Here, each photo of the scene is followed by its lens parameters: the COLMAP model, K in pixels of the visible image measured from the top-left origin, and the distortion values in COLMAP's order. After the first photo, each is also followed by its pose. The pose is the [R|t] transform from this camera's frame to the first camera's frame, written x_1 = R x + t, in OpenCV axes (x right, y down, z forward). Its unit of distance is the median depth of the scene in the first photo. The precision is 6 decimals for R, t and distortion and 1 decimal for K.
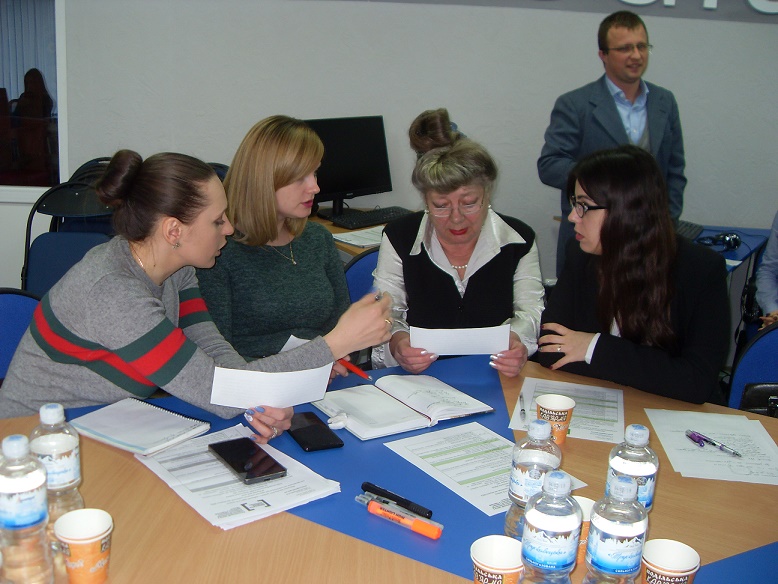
lens RADIAL K [[795.2, 0, 389.0], [0, 795.2, 292.0], [0, 0, 1]] dist [-0.128253, -0.012825]
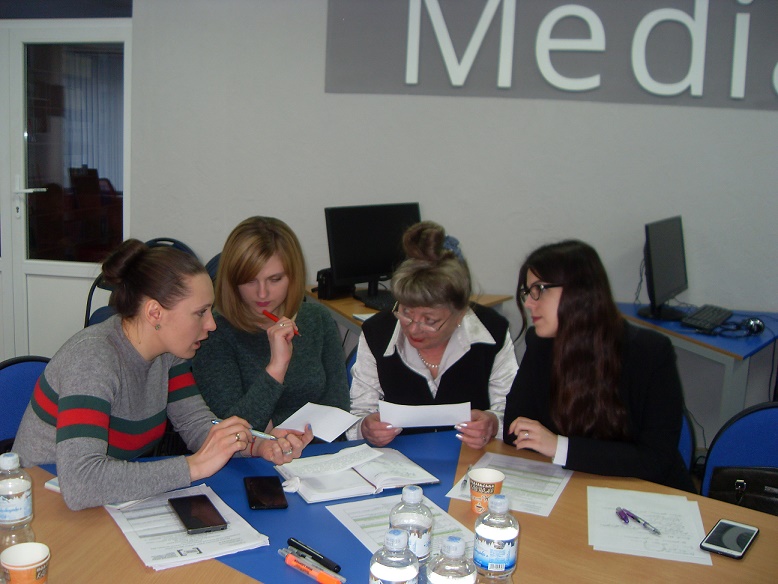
lens RADIAL K [[785.4, 0, 389.0], [0, 785.4, 292.0], [0, 0, 1]] dist [-0.129108, 0.049864]
pose [[0.994766, 0.014896, -0.101086, 0.190277], [-0.024750, 0.994983, -0.096939, -0.005072], [0.099135, 0.098934, 0.990144, -0.105233]]
